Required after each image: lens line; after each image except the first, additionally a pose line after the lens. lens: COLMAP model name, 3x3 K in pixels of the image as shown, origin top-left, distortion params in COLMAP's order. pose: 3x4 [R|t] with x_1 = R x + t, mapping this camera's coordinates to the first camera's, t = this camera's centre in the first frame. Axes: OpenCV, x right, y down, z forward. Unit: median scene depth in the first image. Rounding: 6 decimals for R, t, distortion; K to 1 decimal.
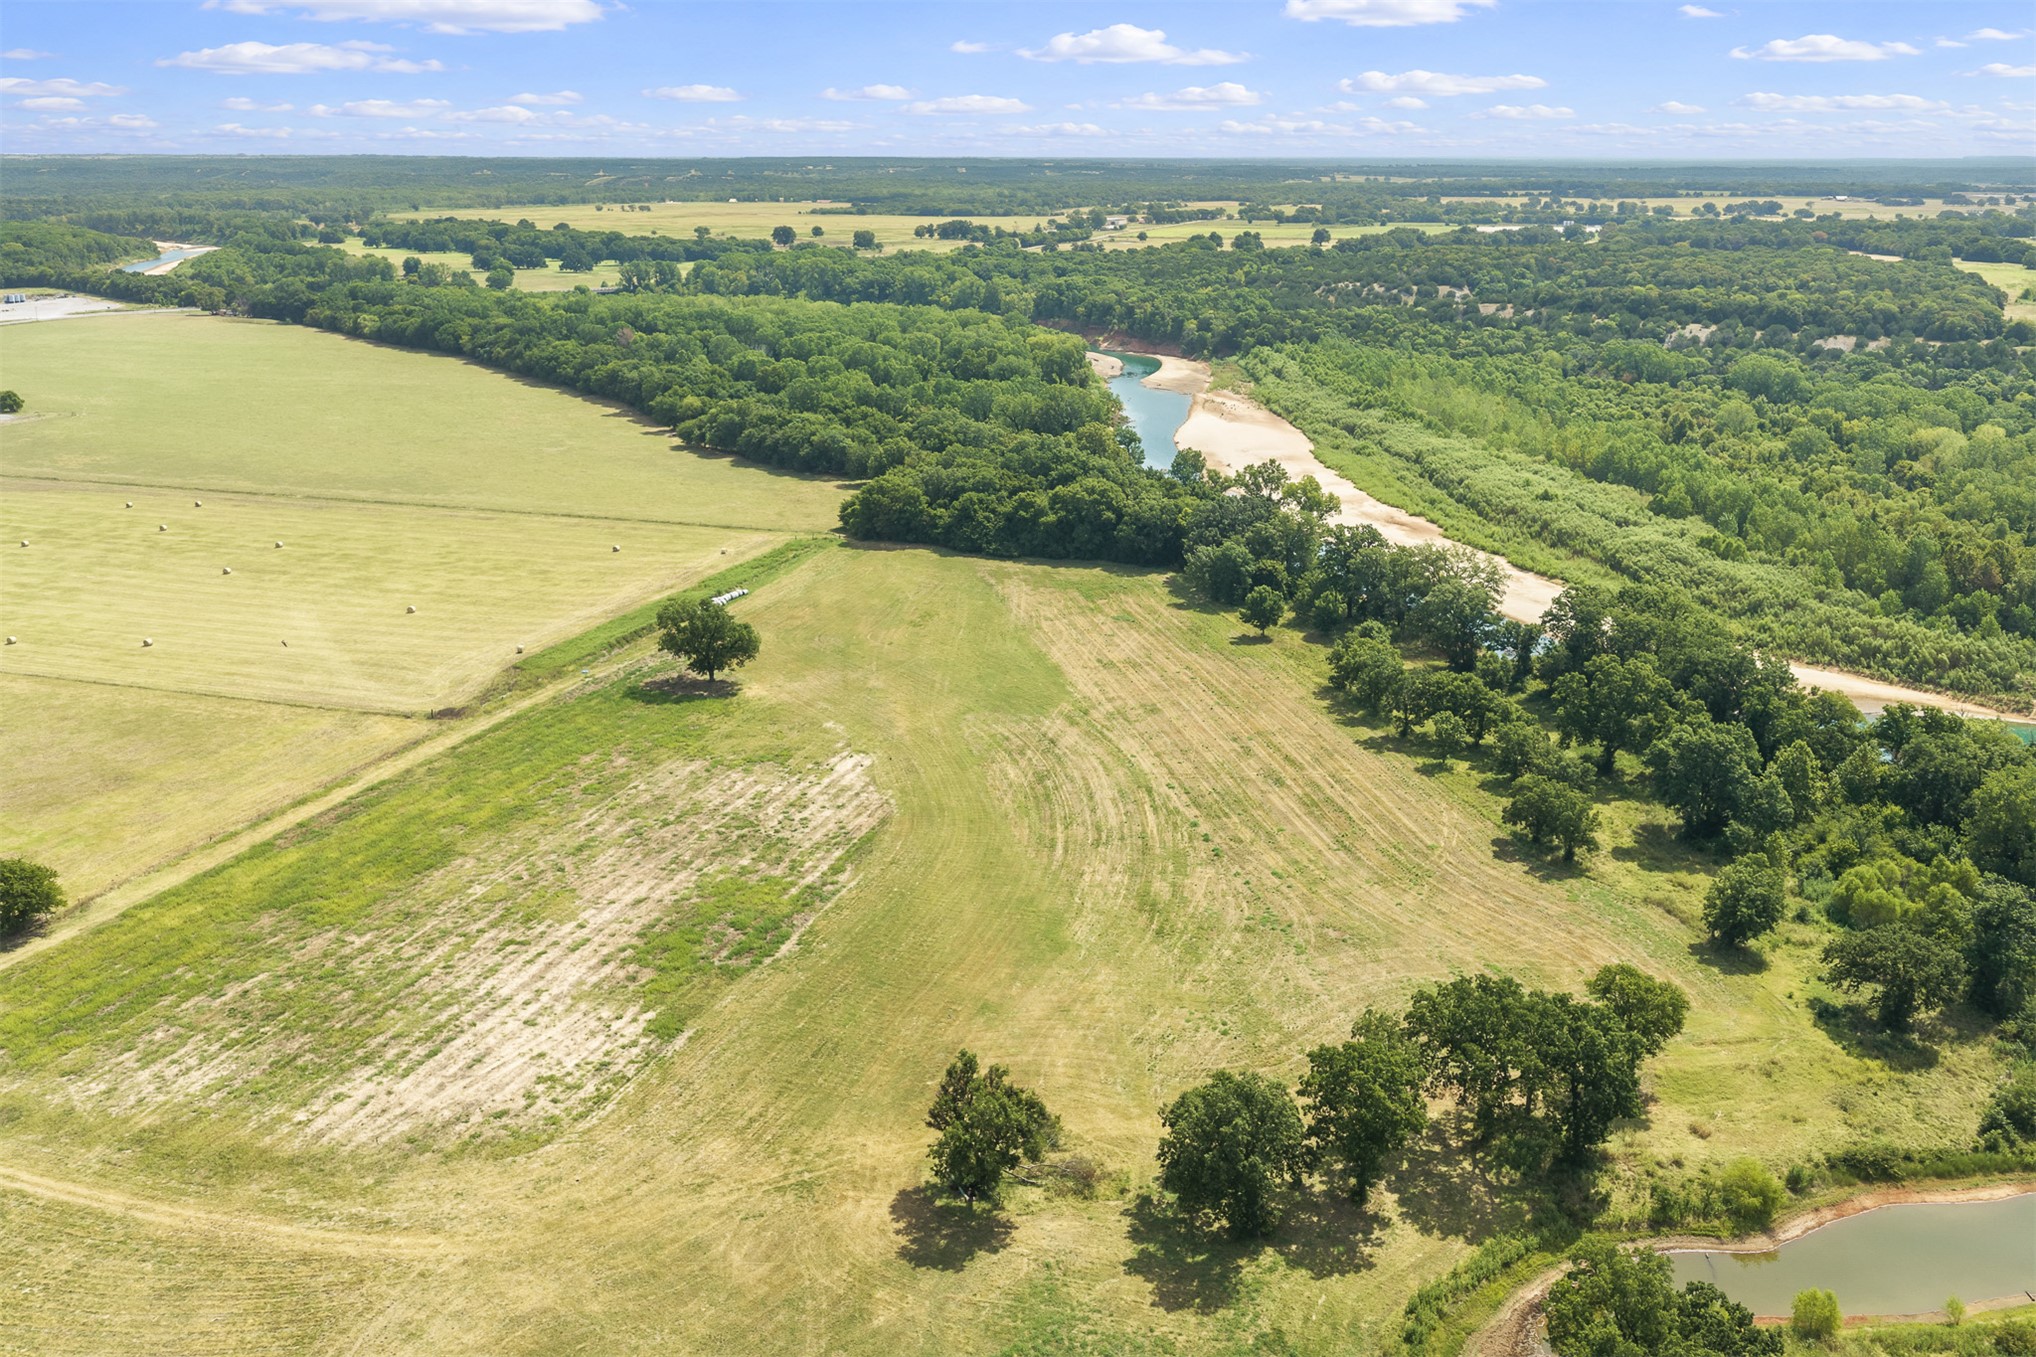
lens RADIAL K [[1694.9, 0, 1018.0], [0, 1694.9, 678.5], [0, 0, 1]] dist [0.034990, -0.061130]
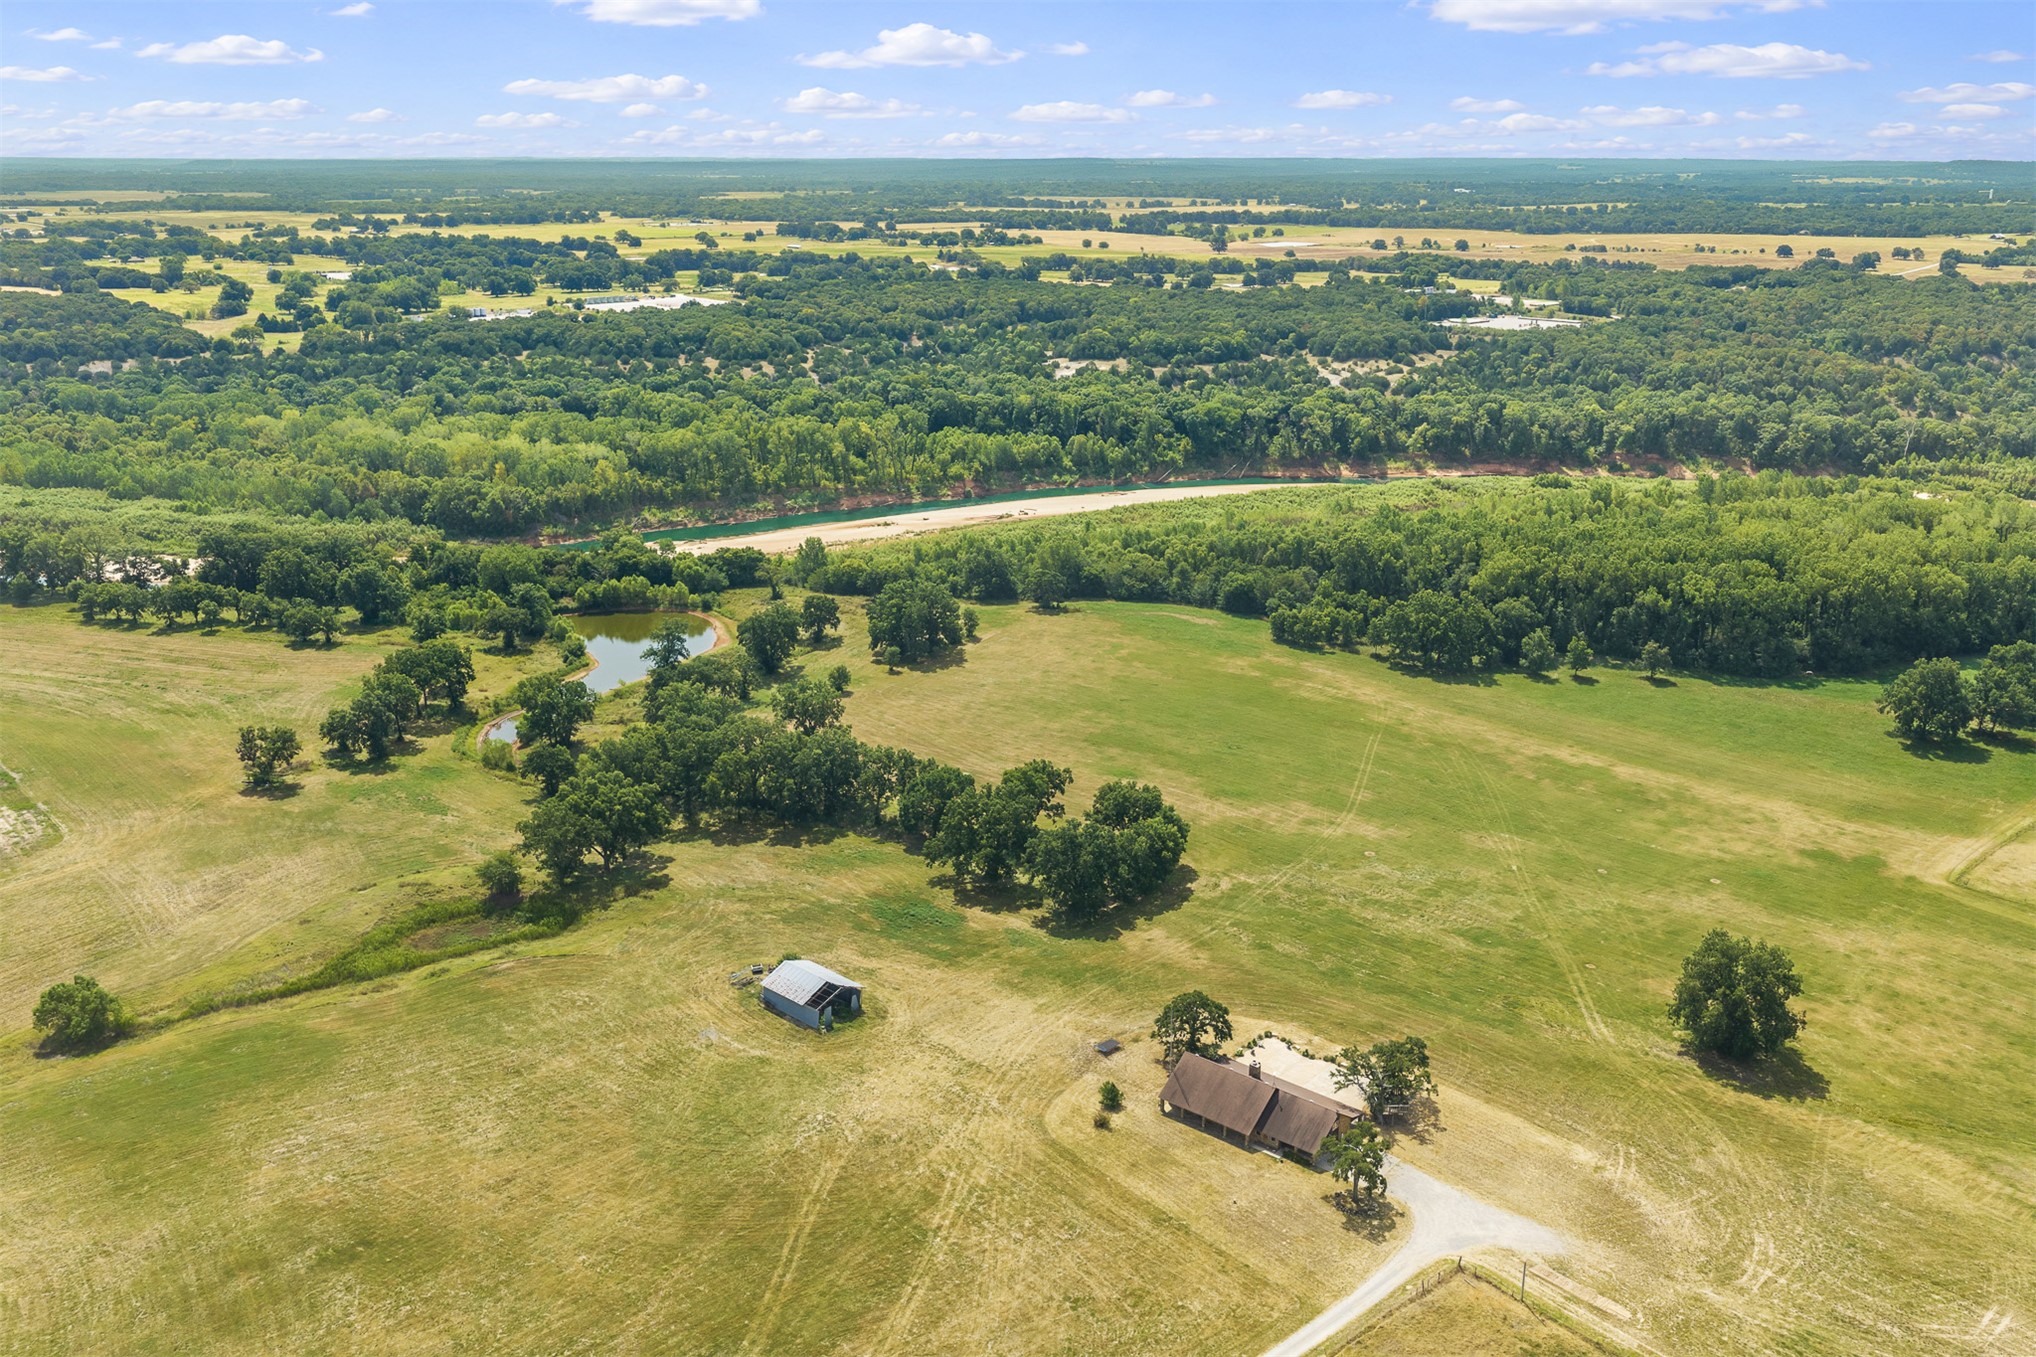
lens RADIAL K [[1694.9, 0, 1018.0], [0, 1694.9, 678.5], [0, 0, 1]] dist [0.034990, -0.061130]
pose [[0.489766, -0.258881, 0.832533, -0.708549], [0.258118, 0.955146, 0.145161, 0.049805], [-0.832769, 0.143797, 0.534619, -0.544348]]
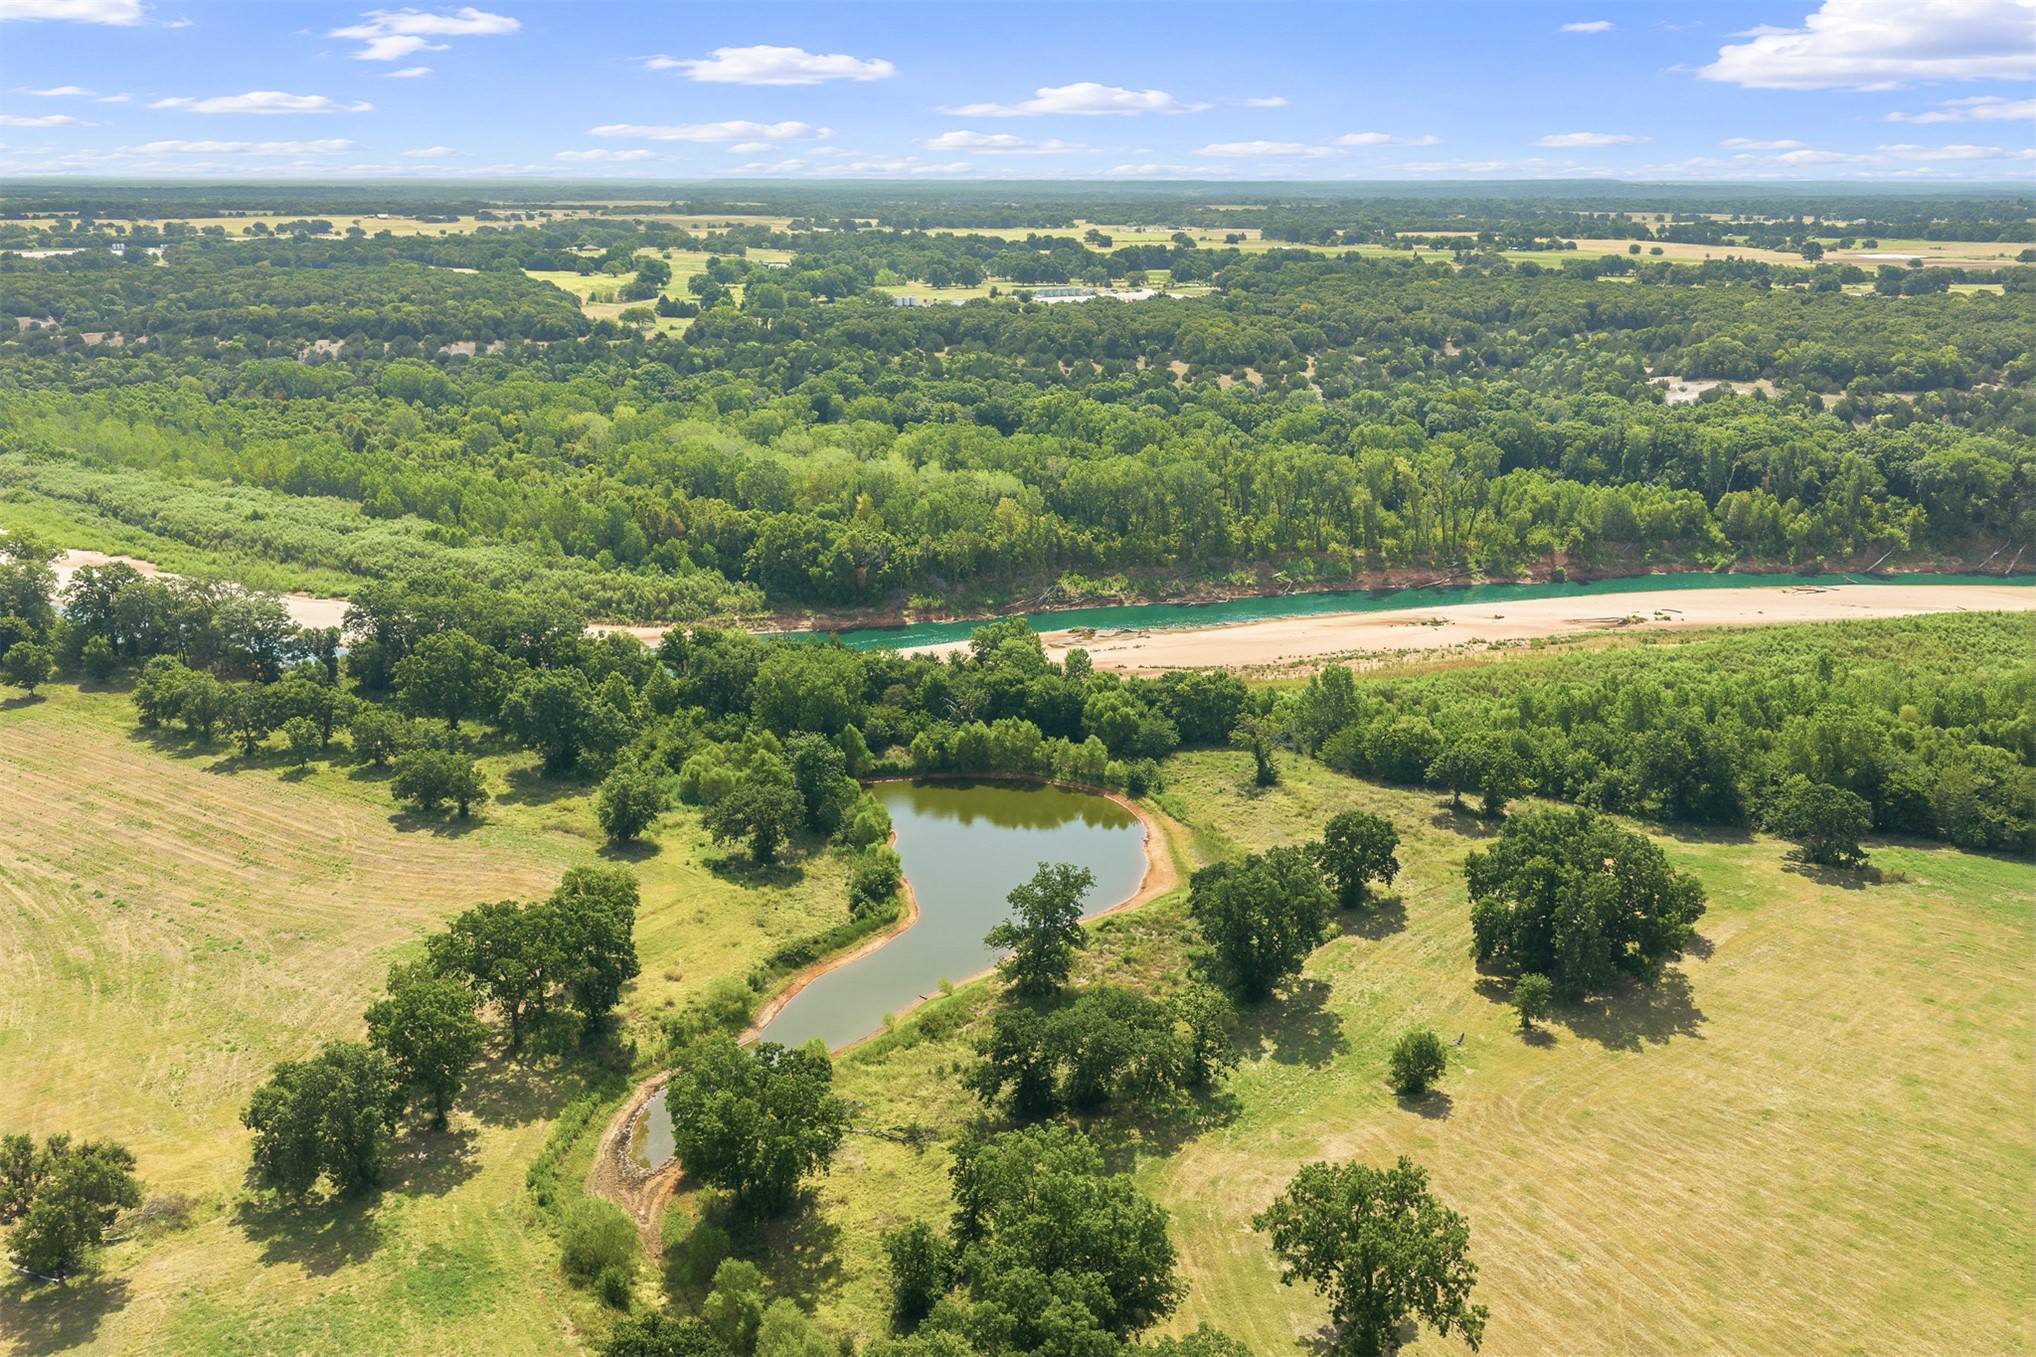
lens RADIAL K [[1694.9, 0, 1018.0], [0, 1694.9, 678.5], [0, 0, 1]] dist [0.034990, -0.061130]
pose [[0.704229, -0.199459, 0.681379, -0.118079], [0.206537, 0.975773, 0.072173, 0.010408], [-0.679267, 0.089904, 0.728364, -0.043652]]
